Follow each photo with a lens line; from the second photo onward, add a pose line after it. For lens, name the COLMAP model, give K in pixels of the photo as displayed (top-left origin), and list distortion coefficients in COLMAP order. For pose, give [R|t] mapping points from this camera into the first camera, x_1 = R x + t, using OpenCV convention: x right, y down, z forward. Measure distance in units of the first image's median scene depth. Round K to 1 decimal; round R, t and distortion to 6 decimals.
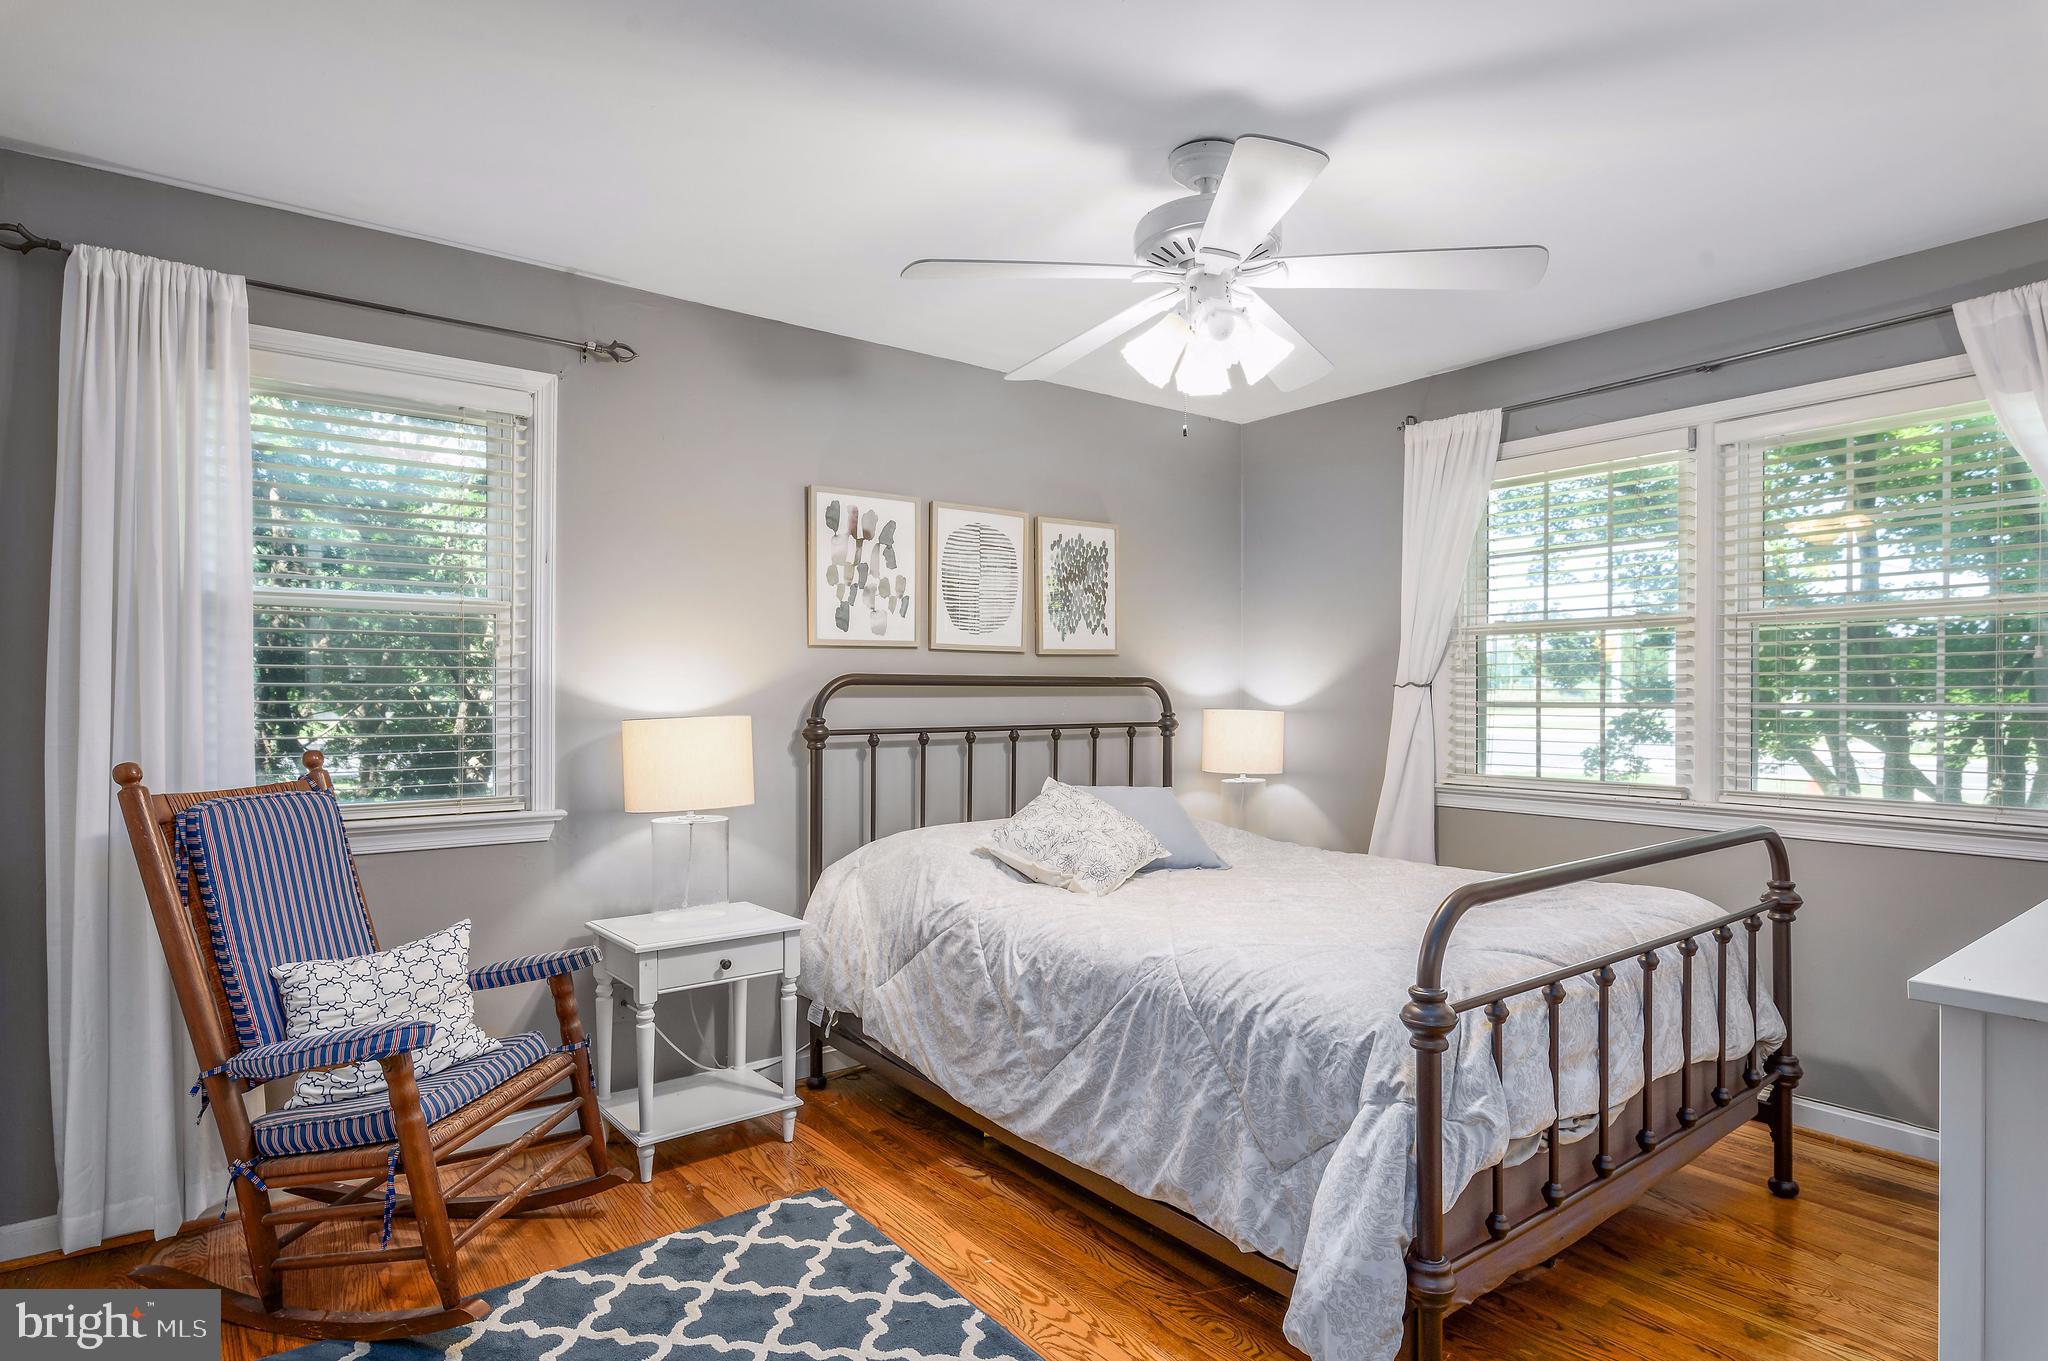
lens RADIAL K [[1082.6, 0, 1031.4], [0, 1082.6, 675.1], [0, 0, 1]] dist [-0.001379, -0.000601]
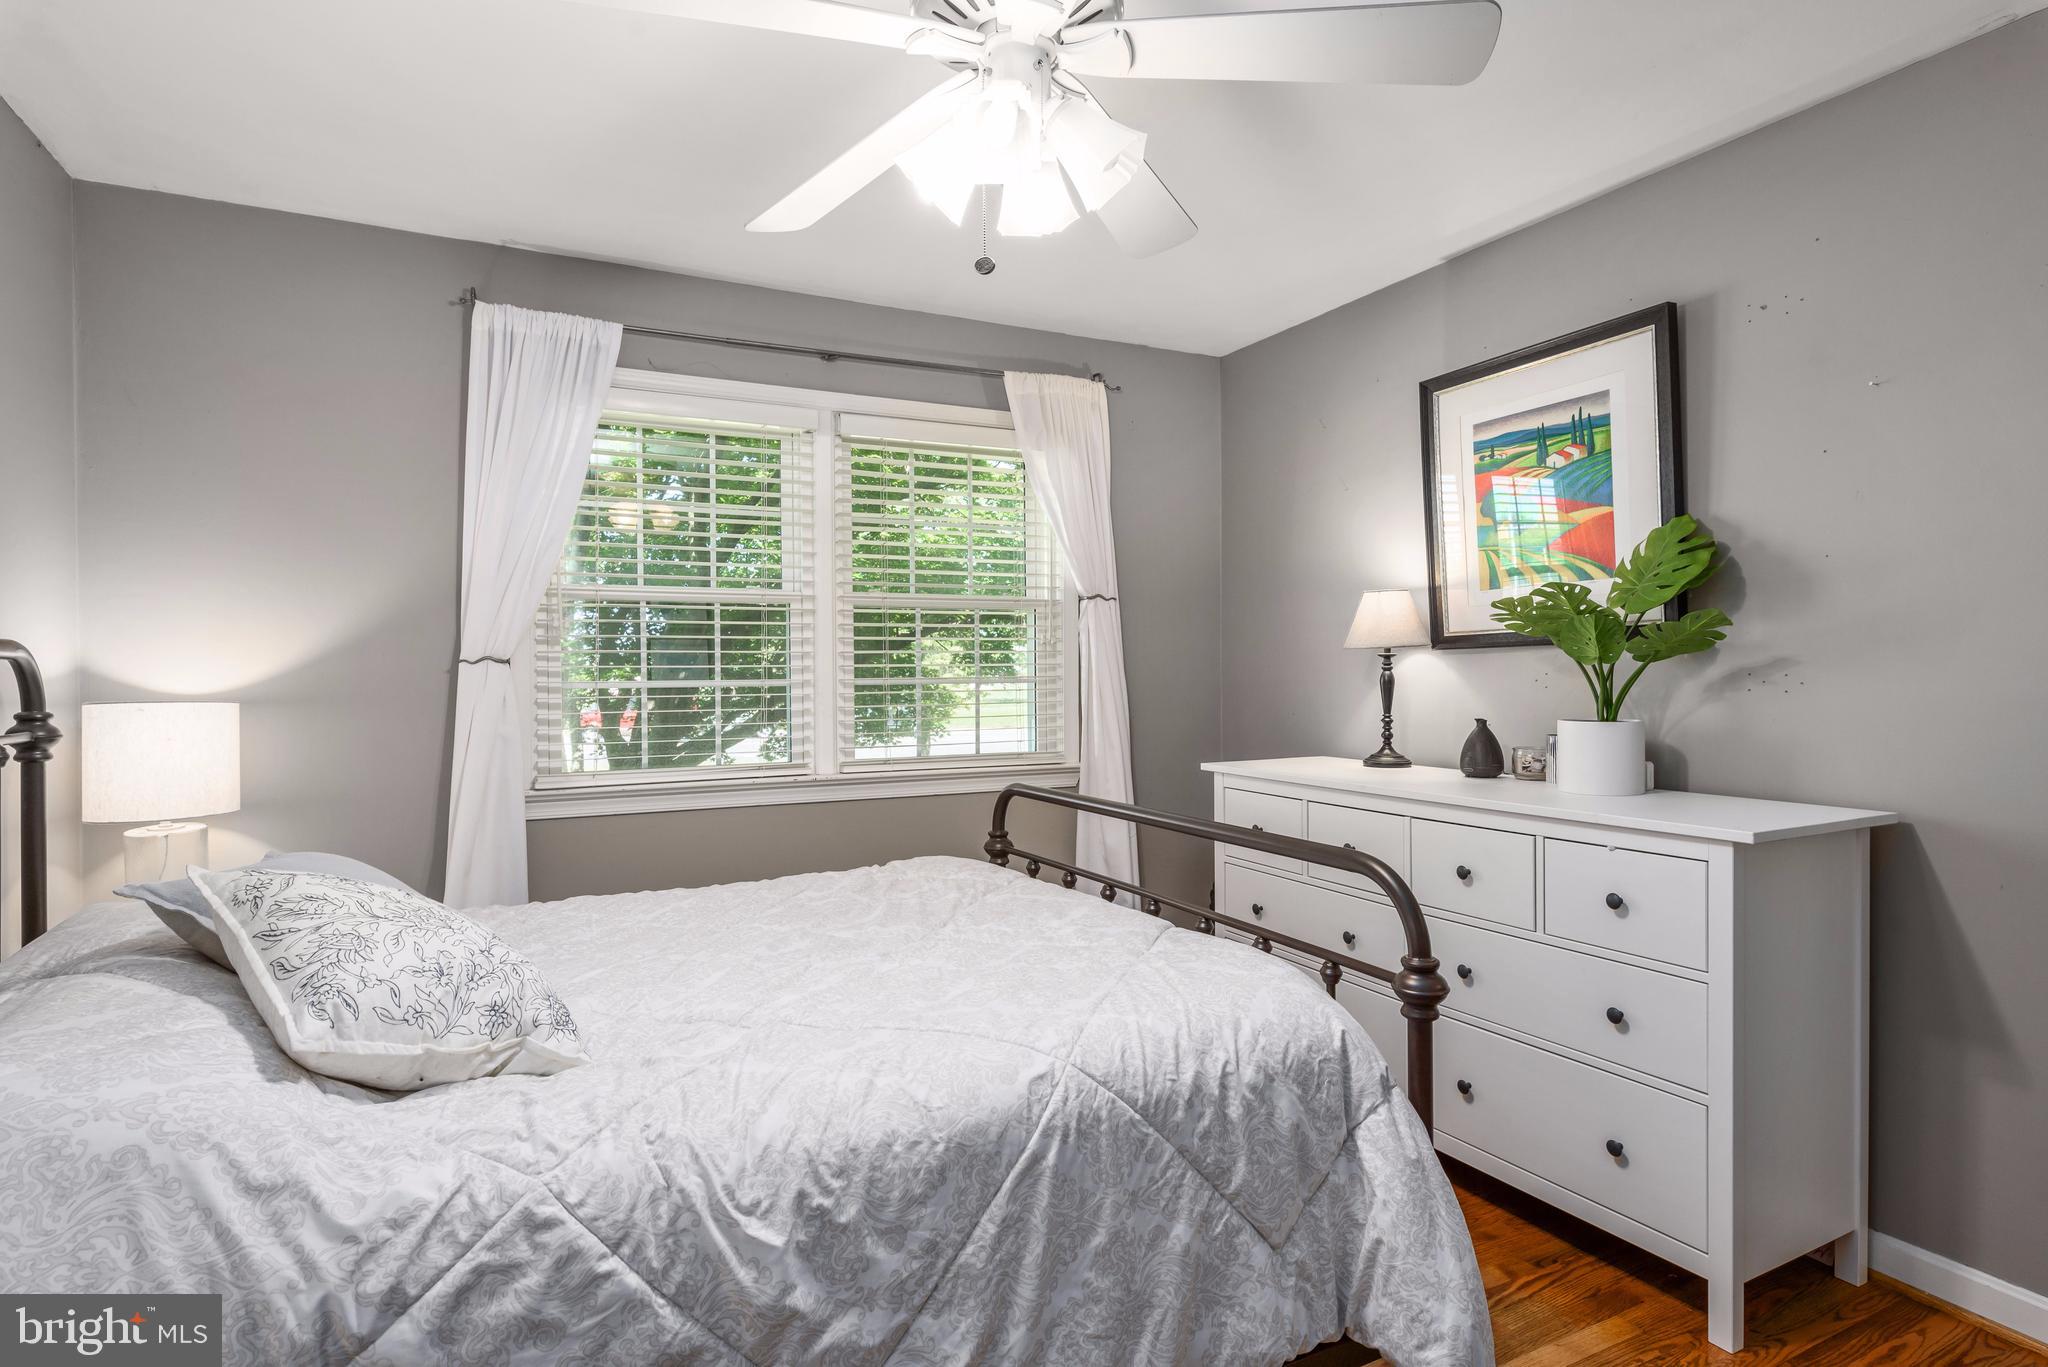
lens RADIAL K [[1082.6, 0, 1031.4], [0, 1082.6, 678.1], [0, 0, 1]] dist [-0.001379, -0.000601]
pose [[0.187785, -0.003500, 0.982204, -0.463611], [-0.006707, 0.999966, 0.004845, 0.021550], [-0.982187, -0.007497, 0.187756, 0.802119]]
